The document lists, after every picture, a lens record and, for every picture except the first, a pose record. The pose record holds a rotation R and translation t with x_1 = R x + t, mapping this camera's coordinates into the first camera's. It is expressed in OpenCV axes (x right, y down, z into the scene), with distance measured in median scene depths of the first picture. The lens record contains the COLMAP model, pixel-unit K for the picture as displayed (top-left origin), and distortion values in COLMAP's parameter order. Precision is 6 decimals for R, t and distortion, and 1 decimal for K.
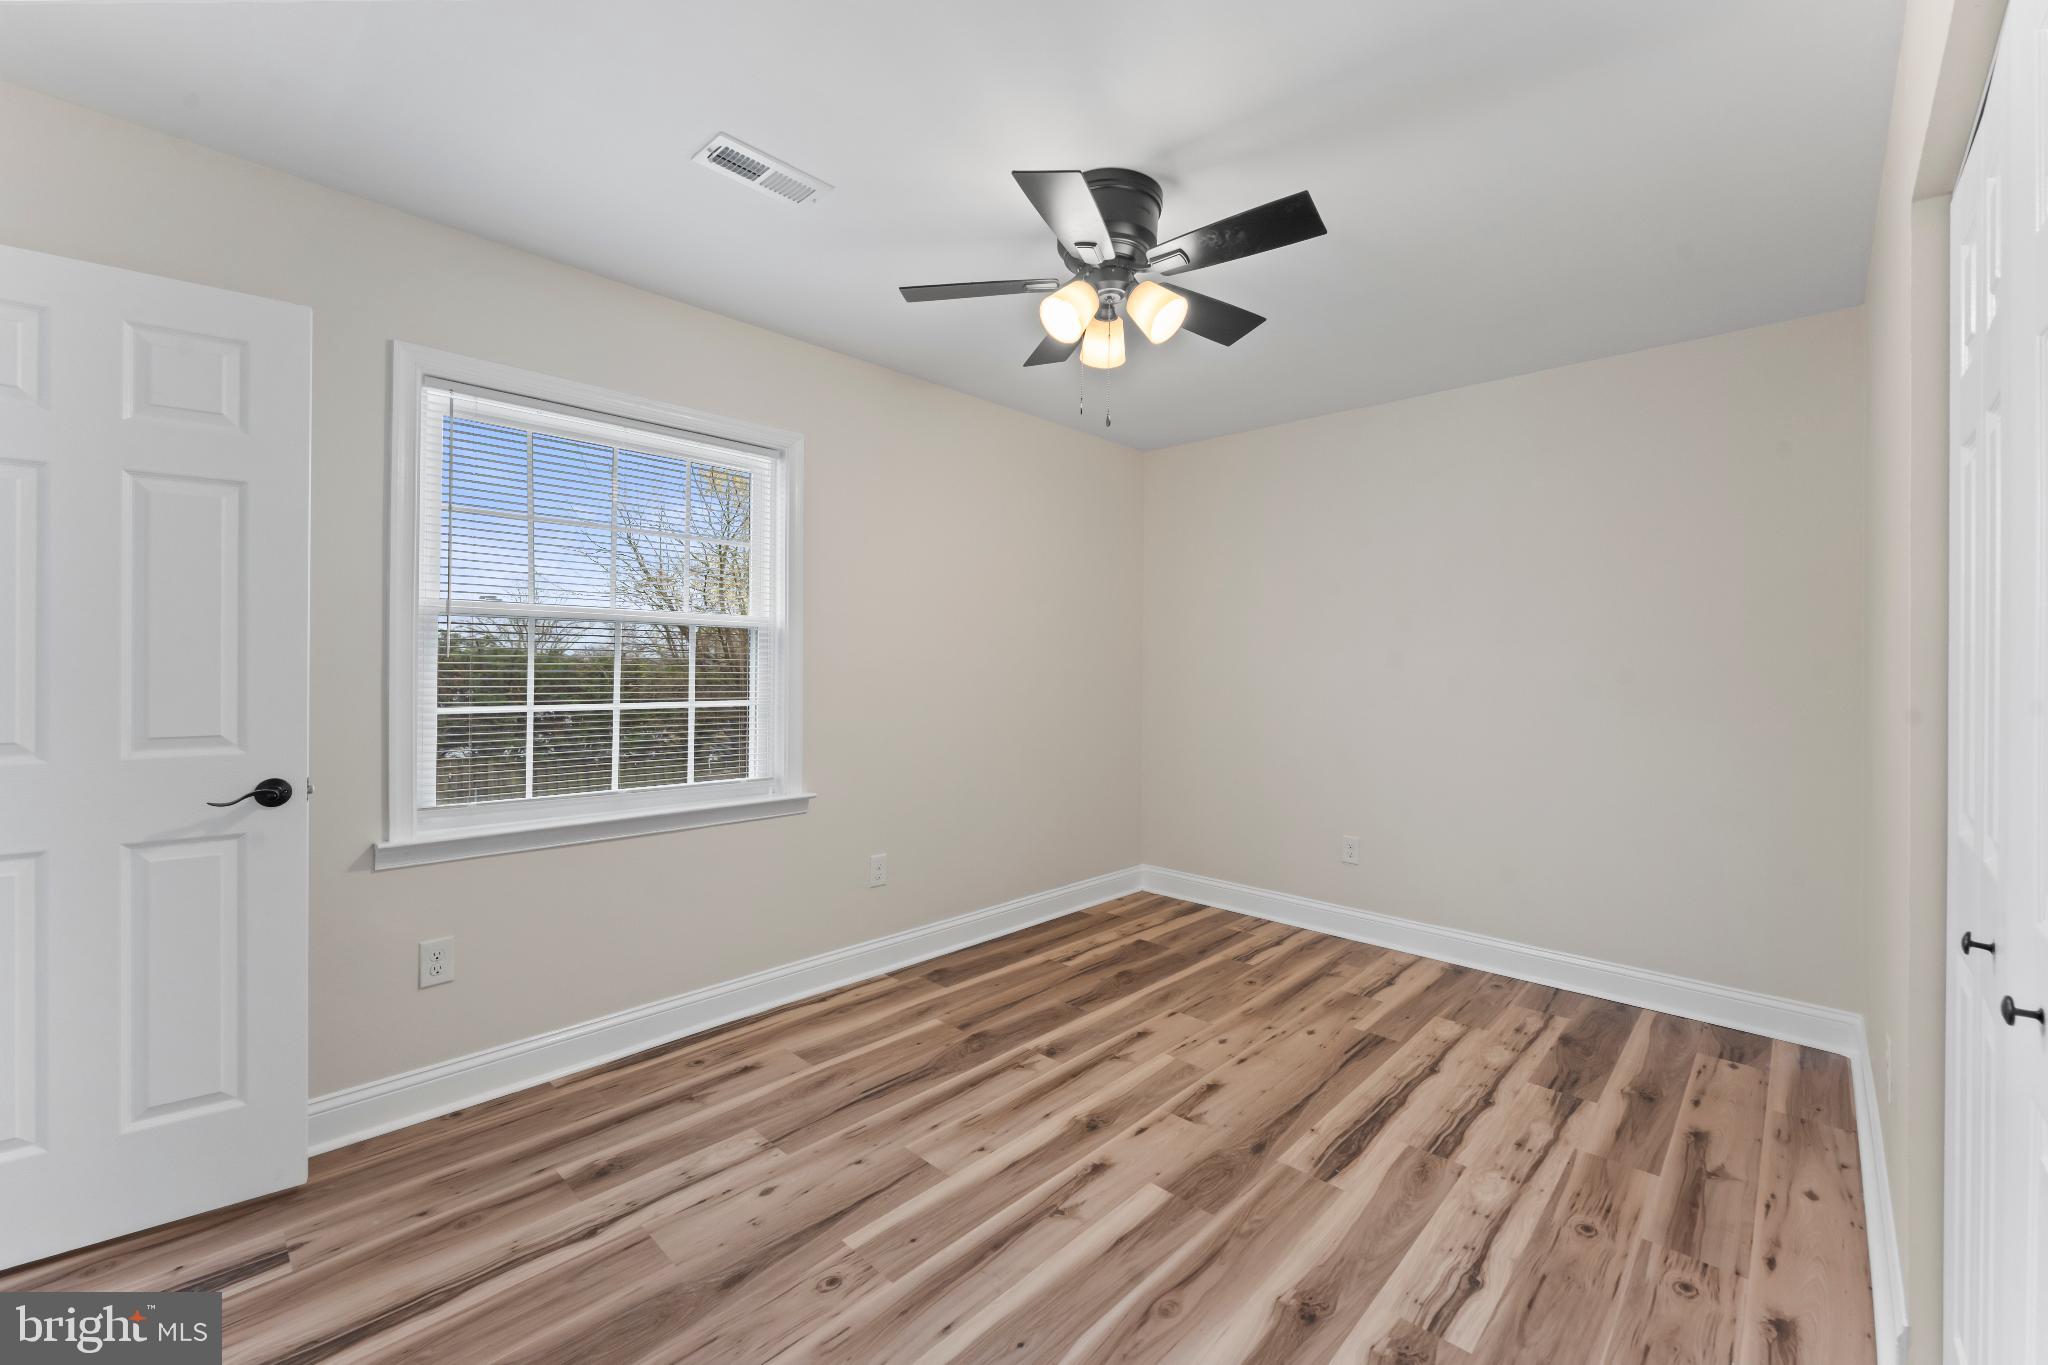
lens RADIAL K [[811.7, 0, 1018.1], [0, 811.7, 678.4], [0, 0, 1]] dist [-0.001102, -0.000249]
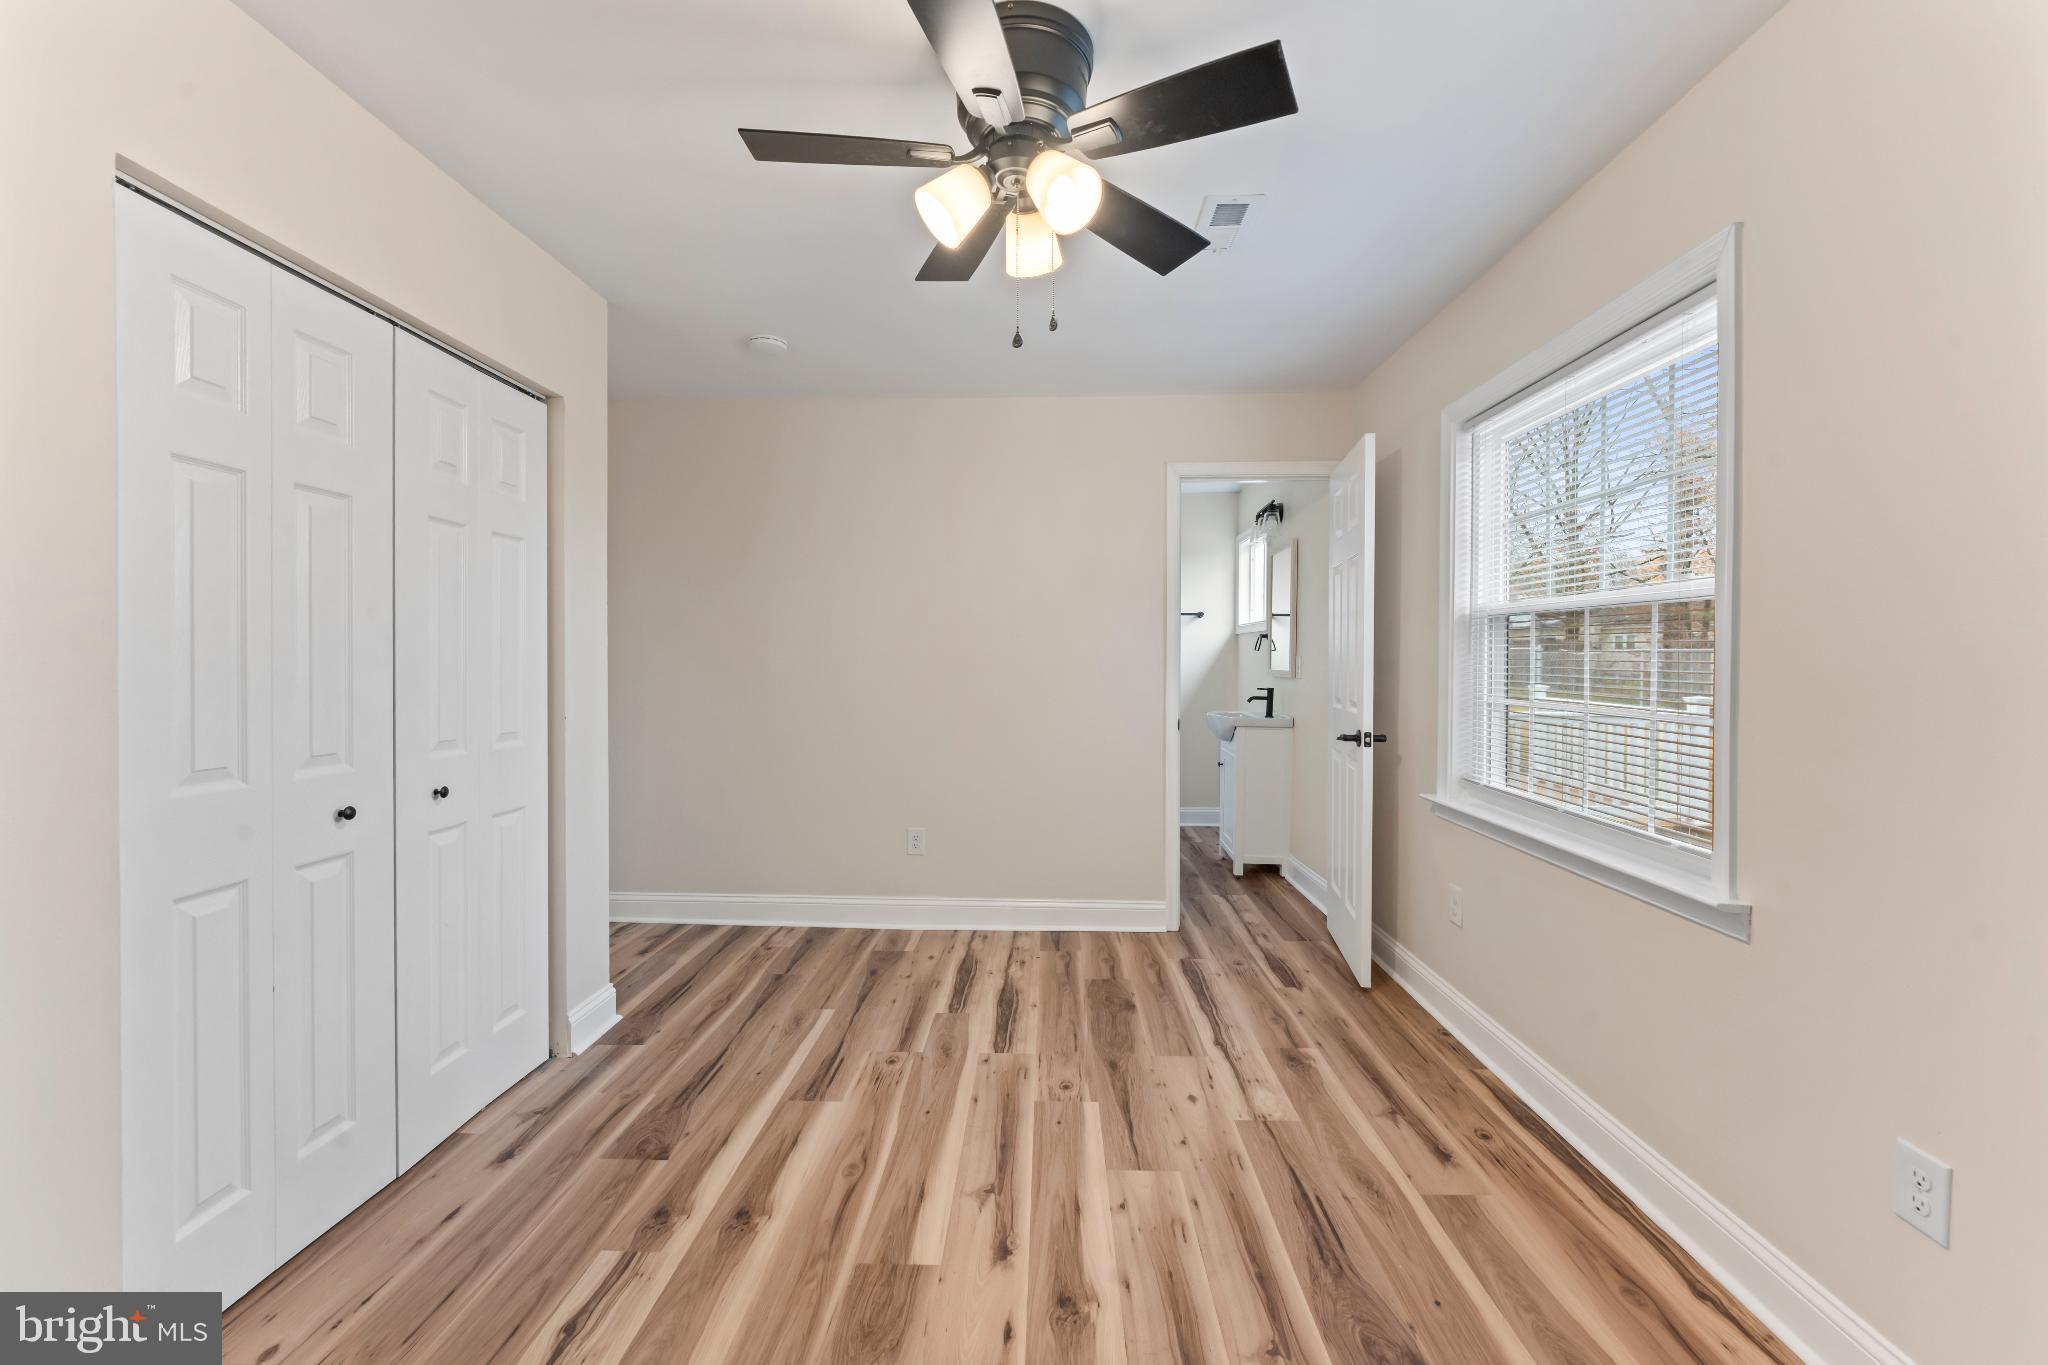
lens RADIAL K [[811.7, 0, 1016.8], [0, 811.7, 667.4], [0, 0, 1]] dist [-0.001102, -0.000249]
pose [[-0.736315, -0.003268, -0.676631, 0.697031], [-0.016354, 0.999782, 0.012968, -0.011640], [0.676442, 0.020614, -0.736208, 1.711828]]
